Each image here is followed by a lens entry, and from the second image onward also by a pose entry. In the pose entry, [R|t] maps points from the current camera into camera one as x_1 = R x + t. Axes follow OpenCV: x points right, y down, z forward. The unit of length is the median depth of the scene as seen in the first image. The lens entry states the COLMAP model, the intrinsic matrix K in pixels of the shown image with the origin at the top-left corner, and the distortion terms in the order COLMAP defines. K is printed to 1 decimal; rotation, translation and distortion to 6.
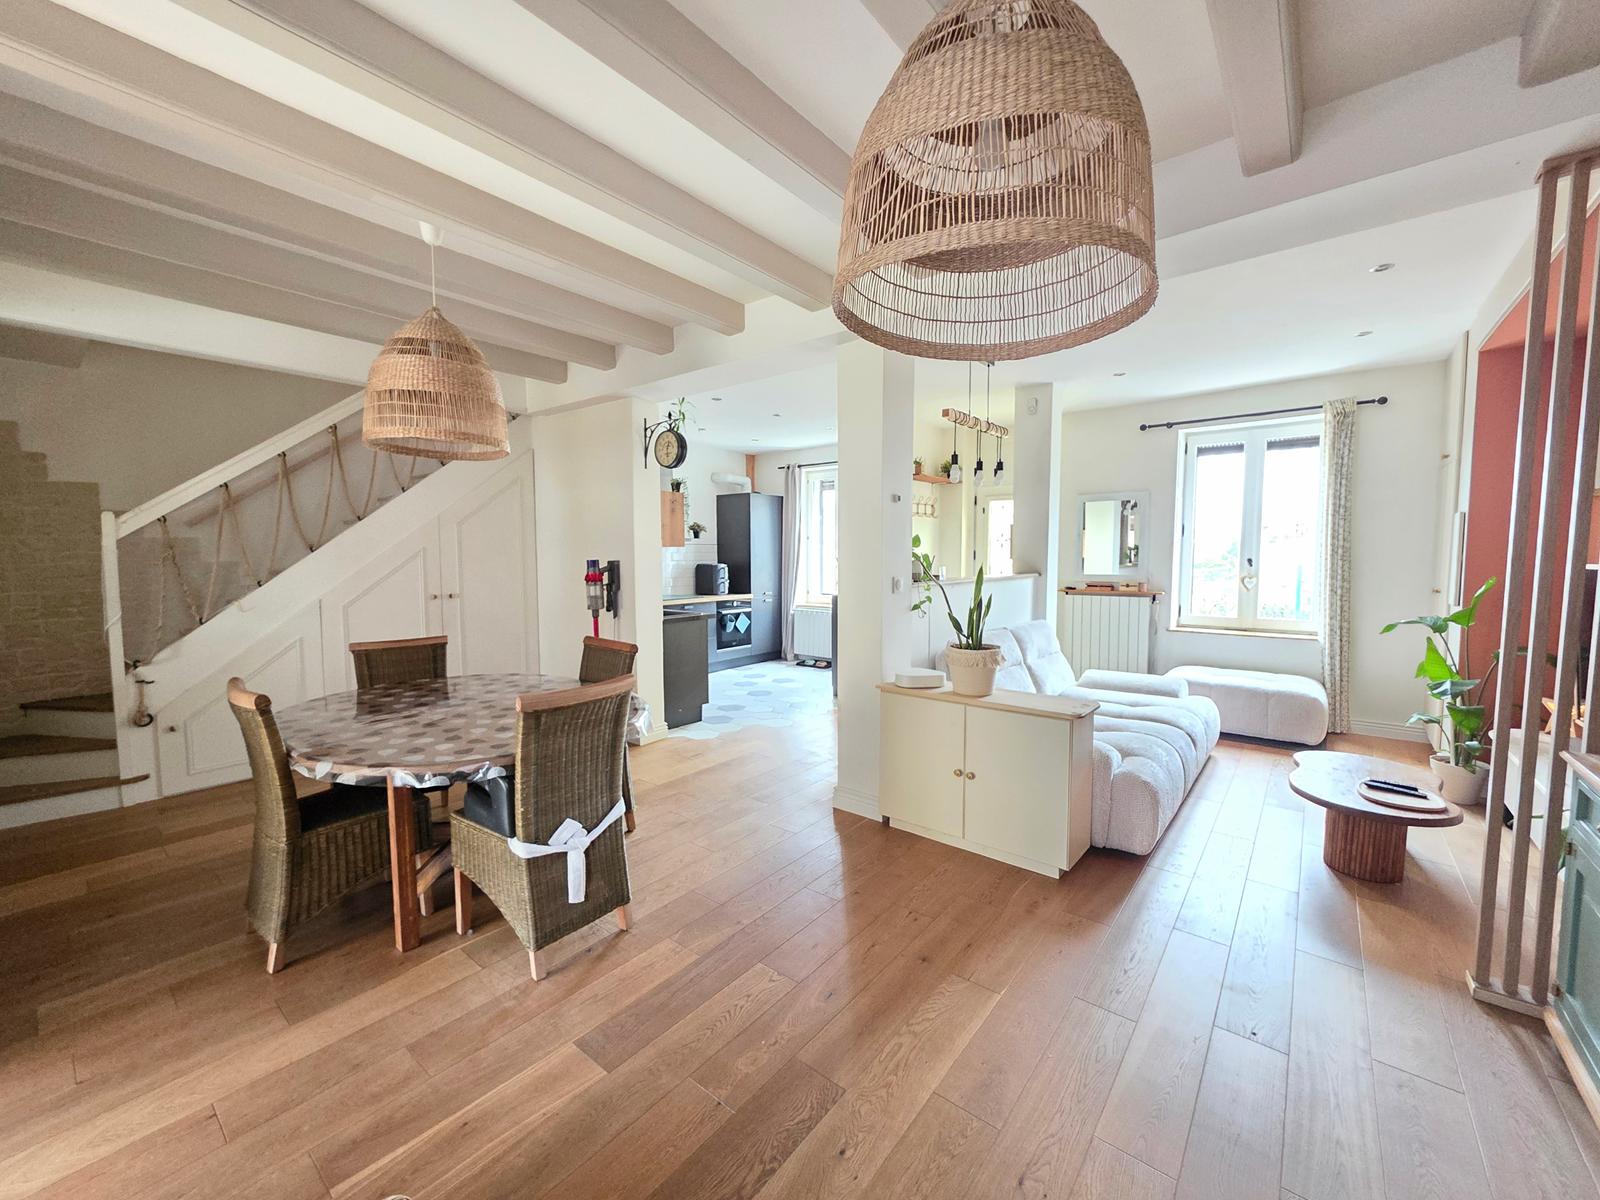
lens RADIAL K [[641.9, 0, 797.2], [0, 641.9, 596.6], [0, 0, 1]] dist [-0.001260, 0.000291]
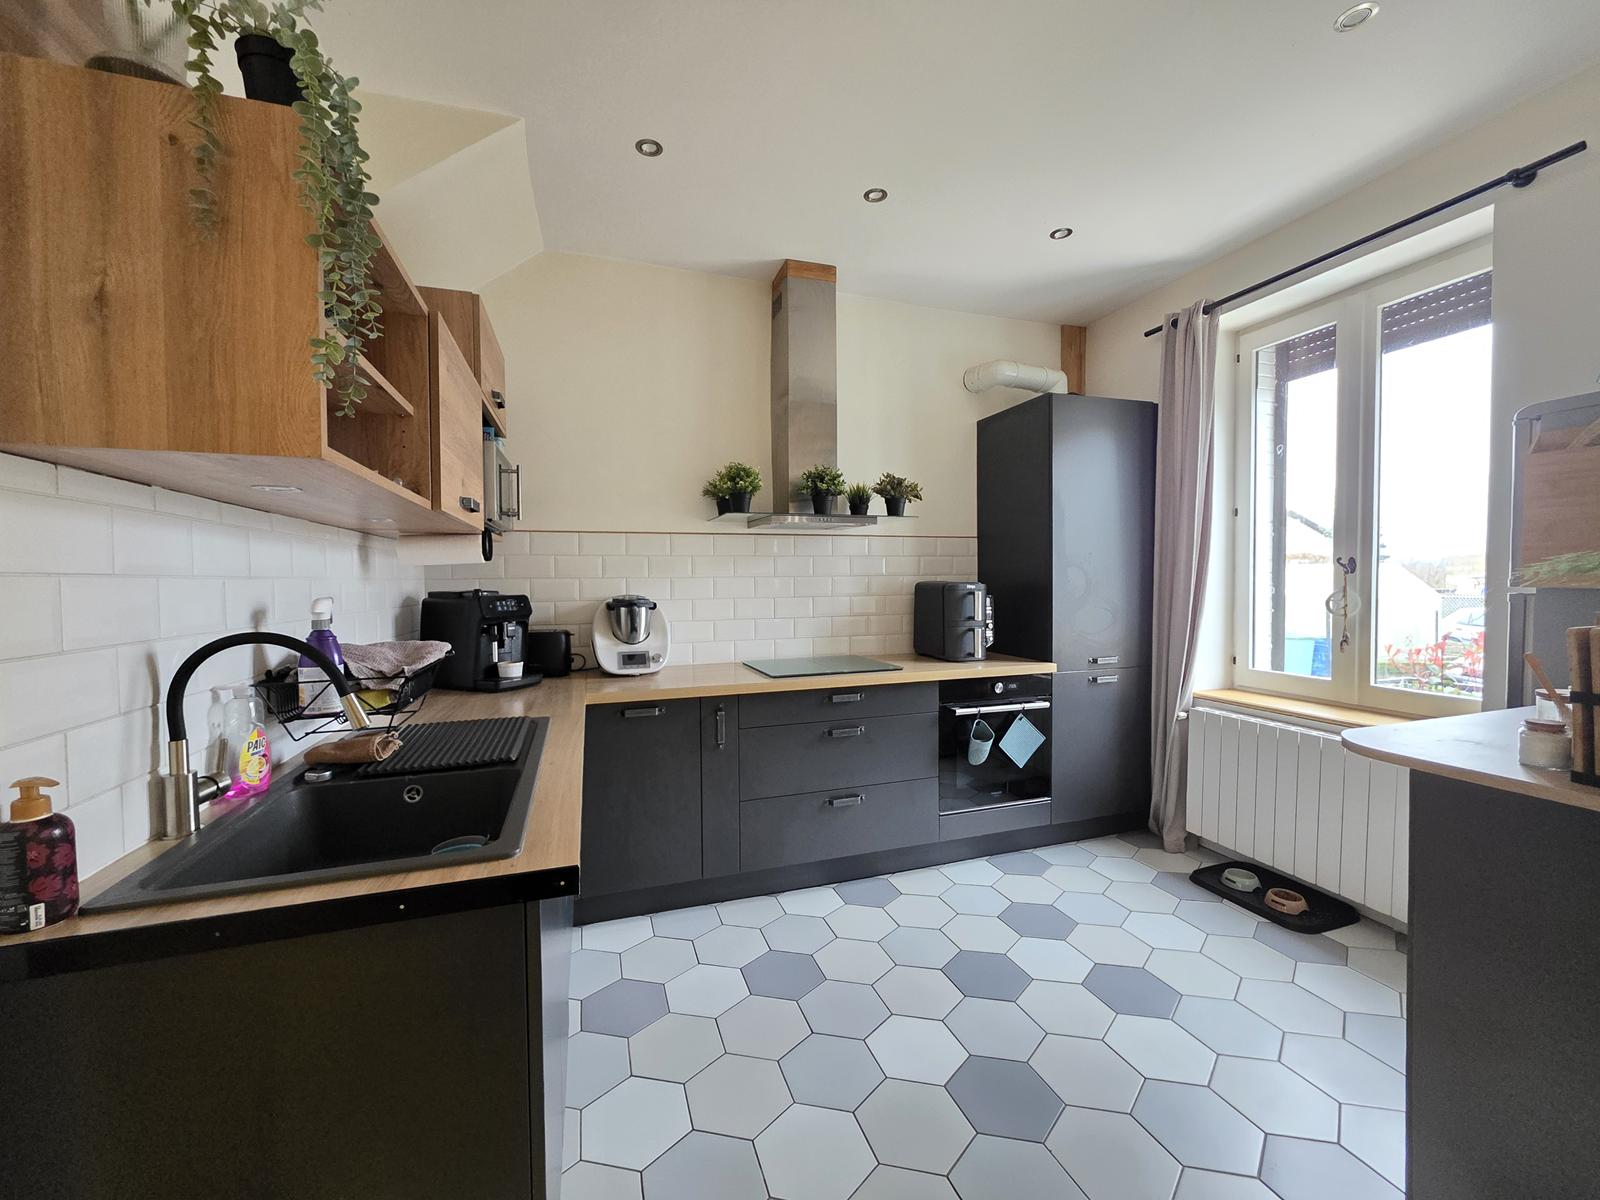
lens RADIAL K [[641.9, 0, 797.2], [0, 641.9, 596.6], [0, 0, 1]] dist [-0.001260, 0.000291]
pose [[0.840266, 0.008625, -0.542105, 0.006136], [-0.028322, 0.999207, -0.028002, -0.027471], [0.541434, 0.038882, 0.839844, 0.601241]]
